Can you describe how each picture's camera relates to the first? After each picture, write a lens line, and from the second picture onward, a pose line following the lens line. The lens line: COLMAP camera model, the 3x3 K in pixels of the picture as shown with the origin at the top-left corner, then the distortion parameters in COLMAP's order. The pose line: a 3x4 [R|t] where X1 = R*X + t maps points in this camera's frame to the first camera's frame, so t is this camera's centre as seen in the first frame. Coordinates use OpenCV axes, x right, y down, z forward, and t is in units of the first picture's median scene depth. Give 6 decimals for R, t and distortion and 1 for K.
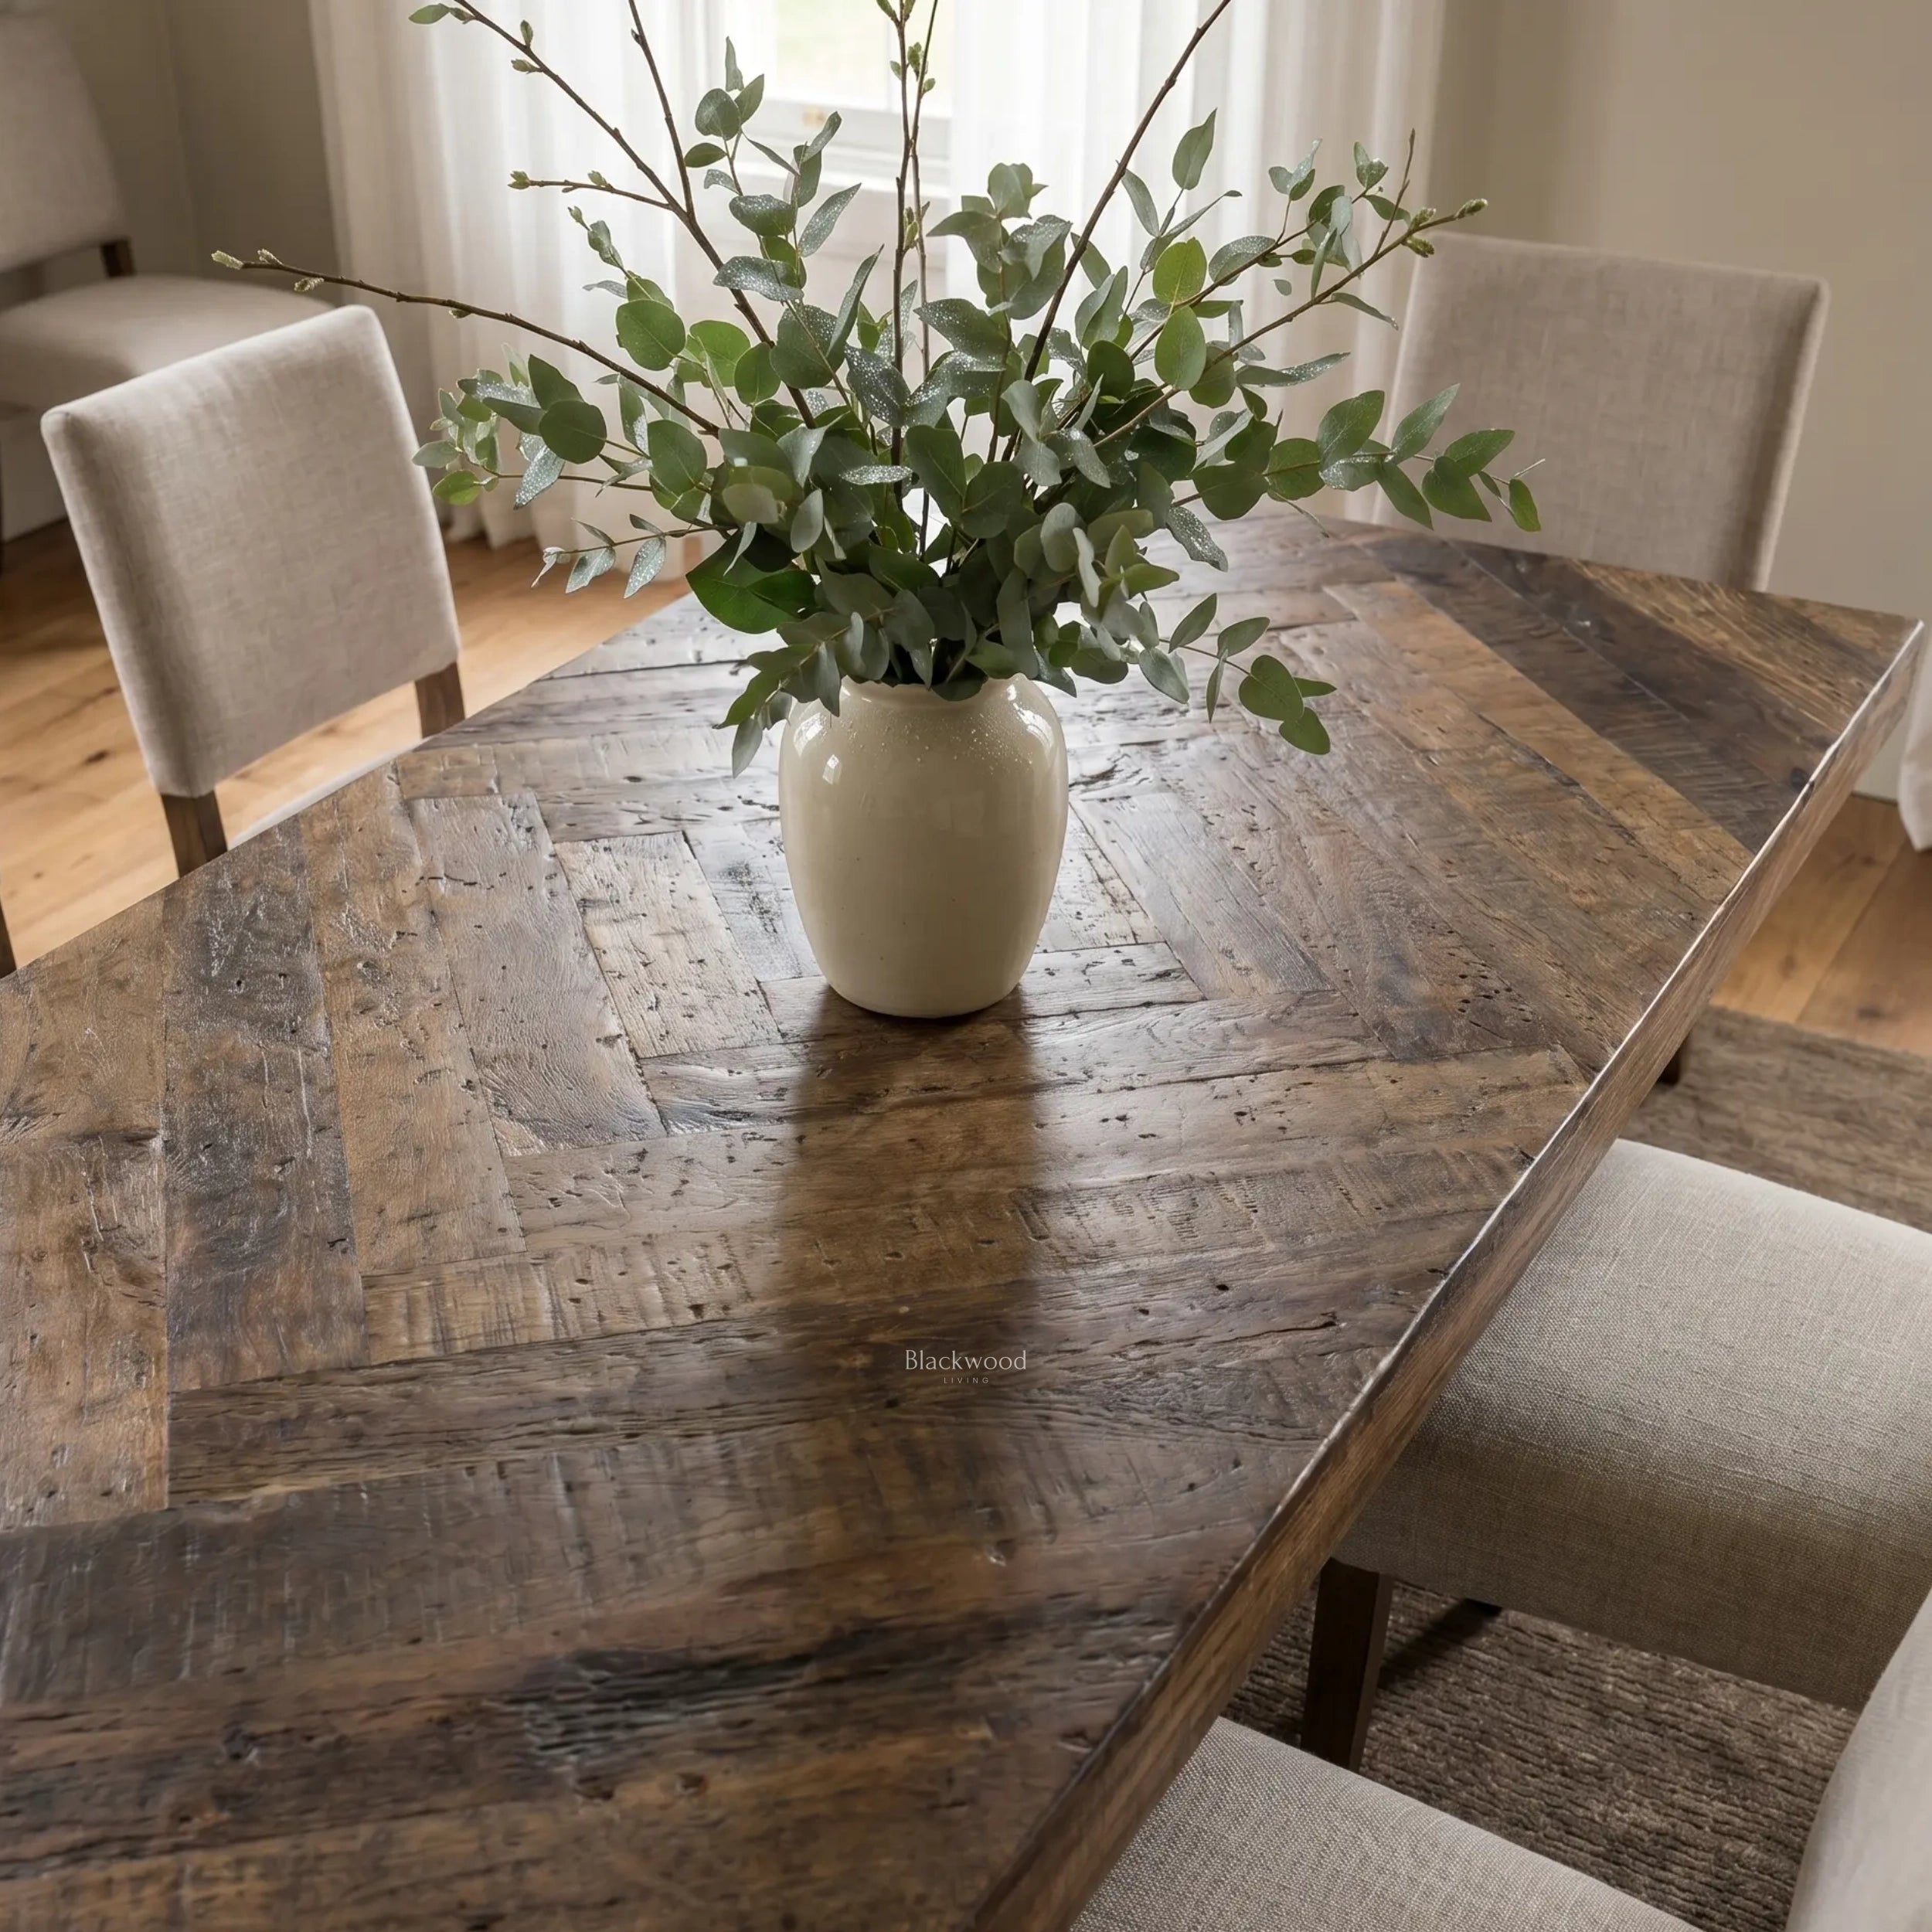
lens RADIAL K [[2697.6, 0, 955.2], [0, 2697.6, 966.7], [0, 0, 1]] dist [-0.034672, 0.000000]
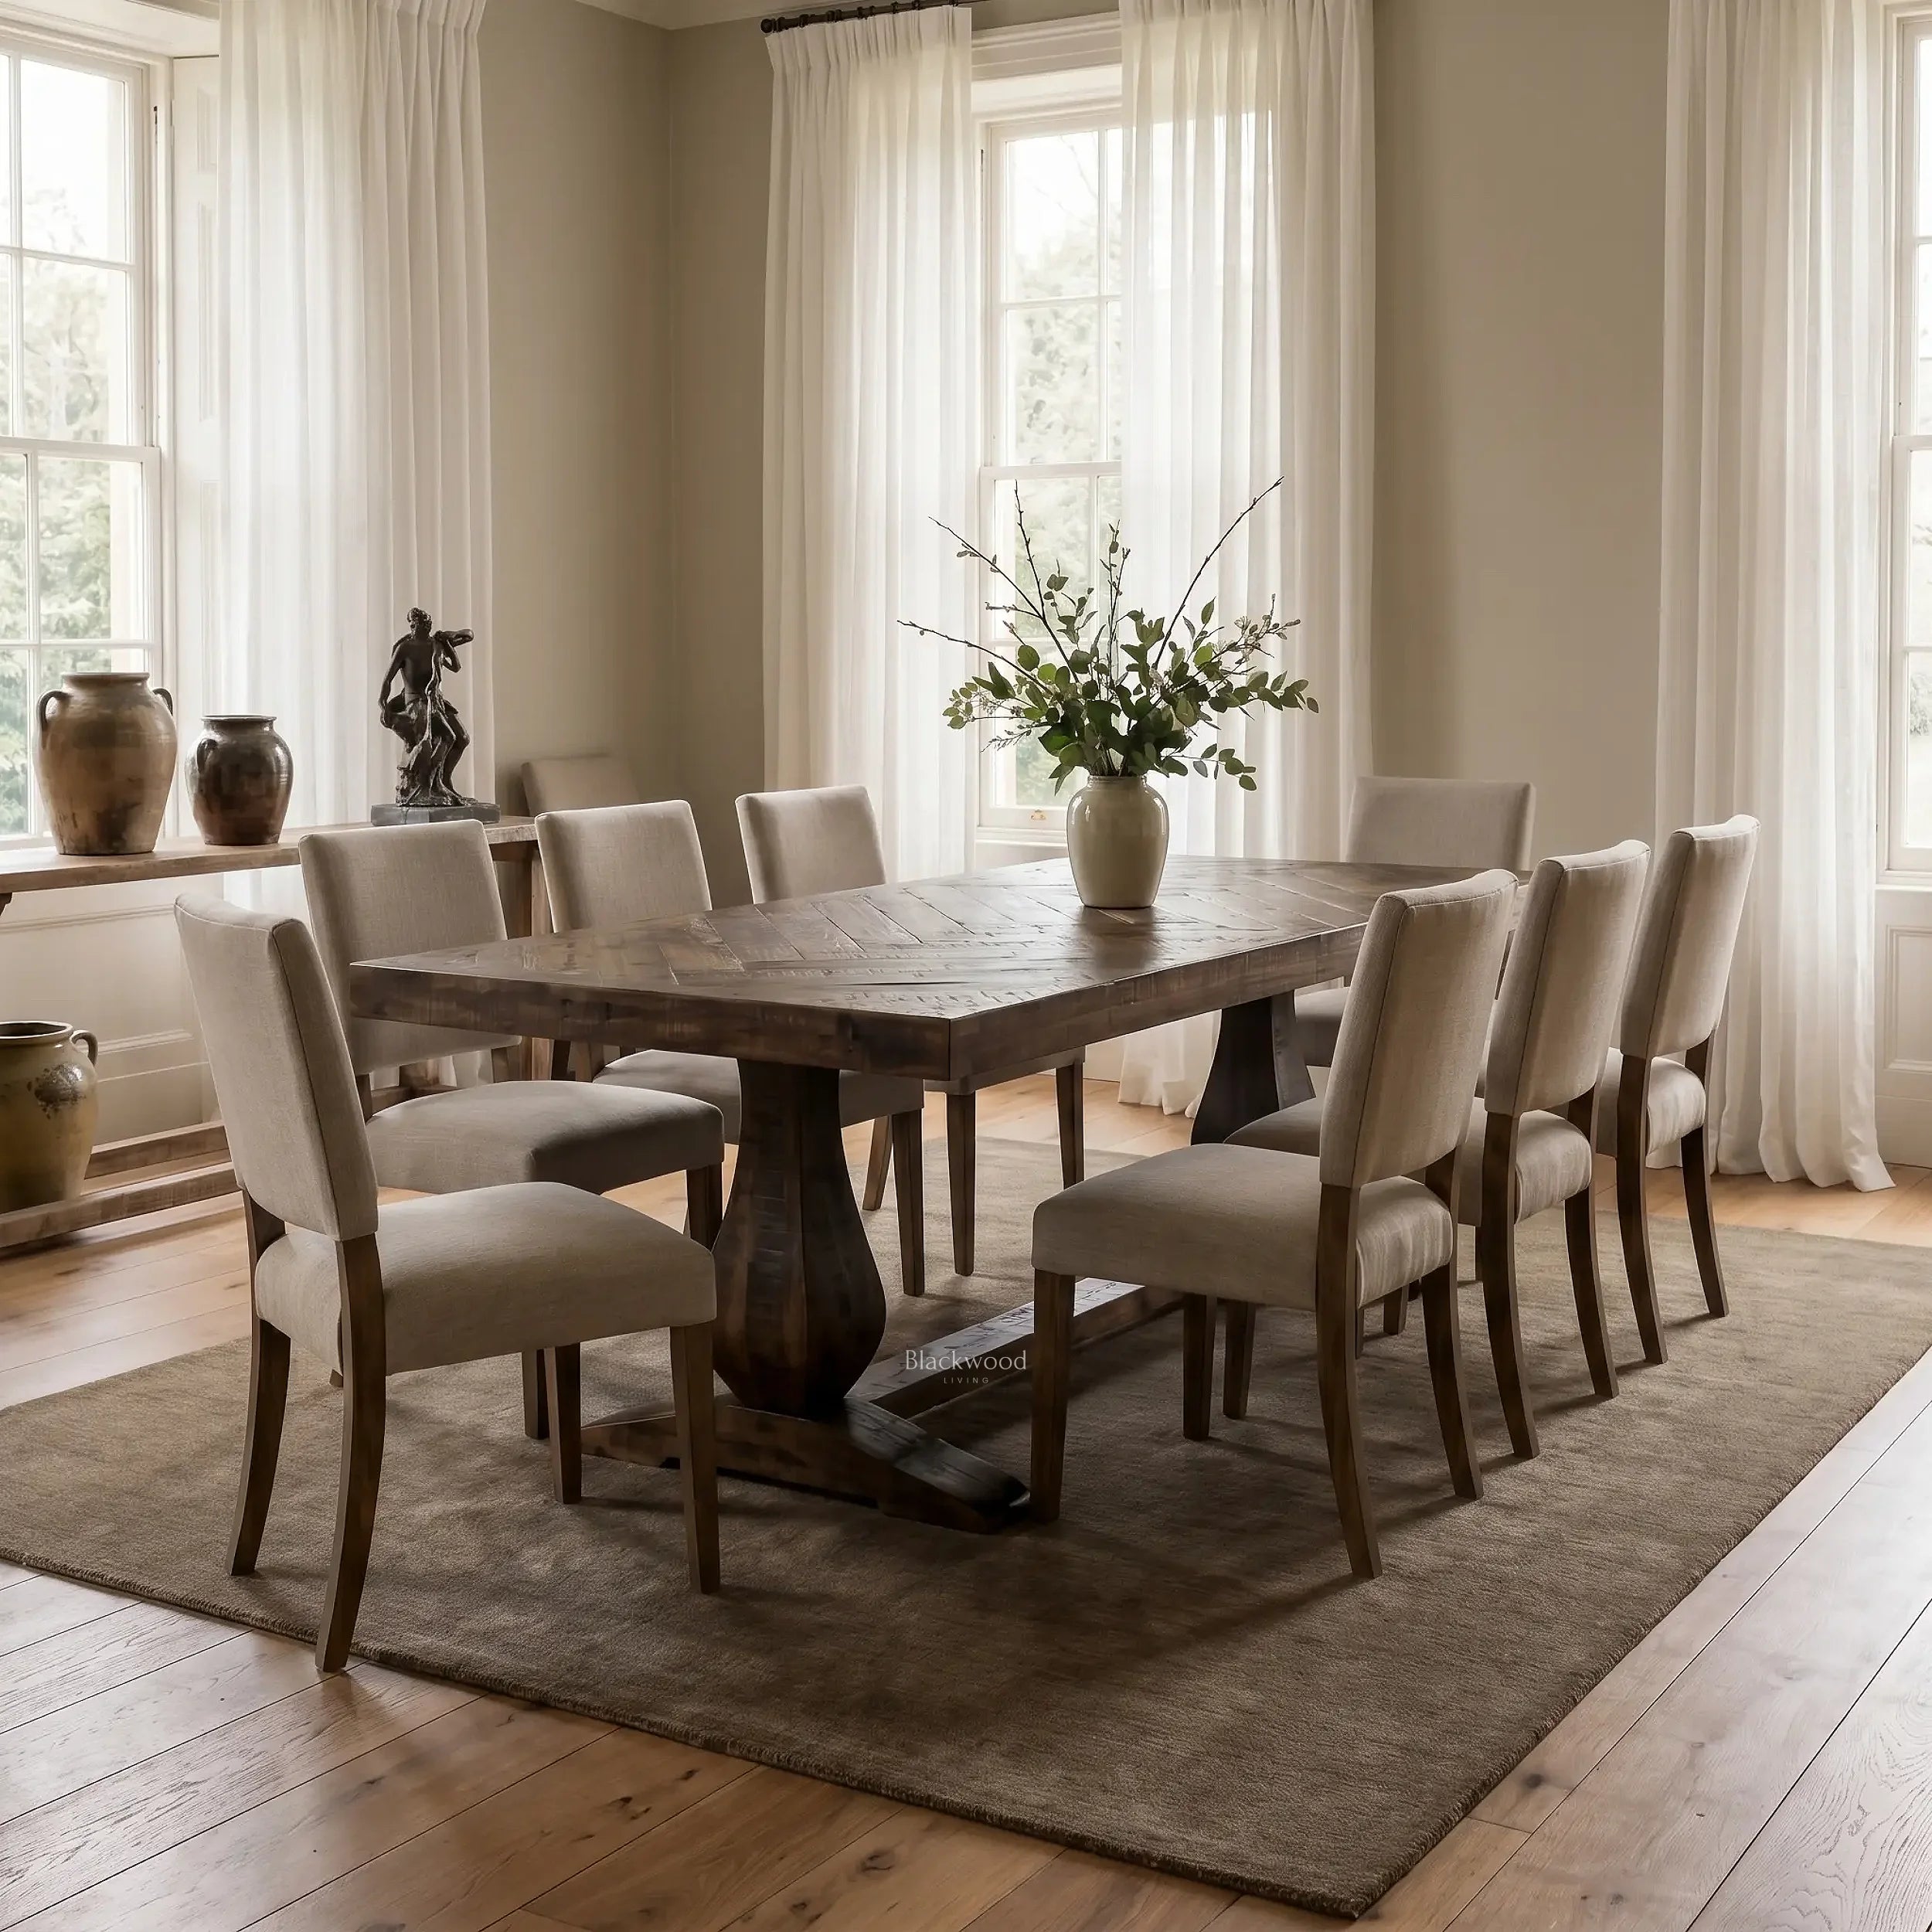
lens RADIAL K [[2697.6, 0, 971.5], [0, 2697.6, 968.1], [0, 0, 1]] dist [-0.034672, 0.000000]
pose [[0.998673, -0.007510, -0.050949, -0.024283], [-0.011910, 0.928808, -0.370369, 1.231614], [0.050104, 0.370485, 0.927486, -1.723782]]
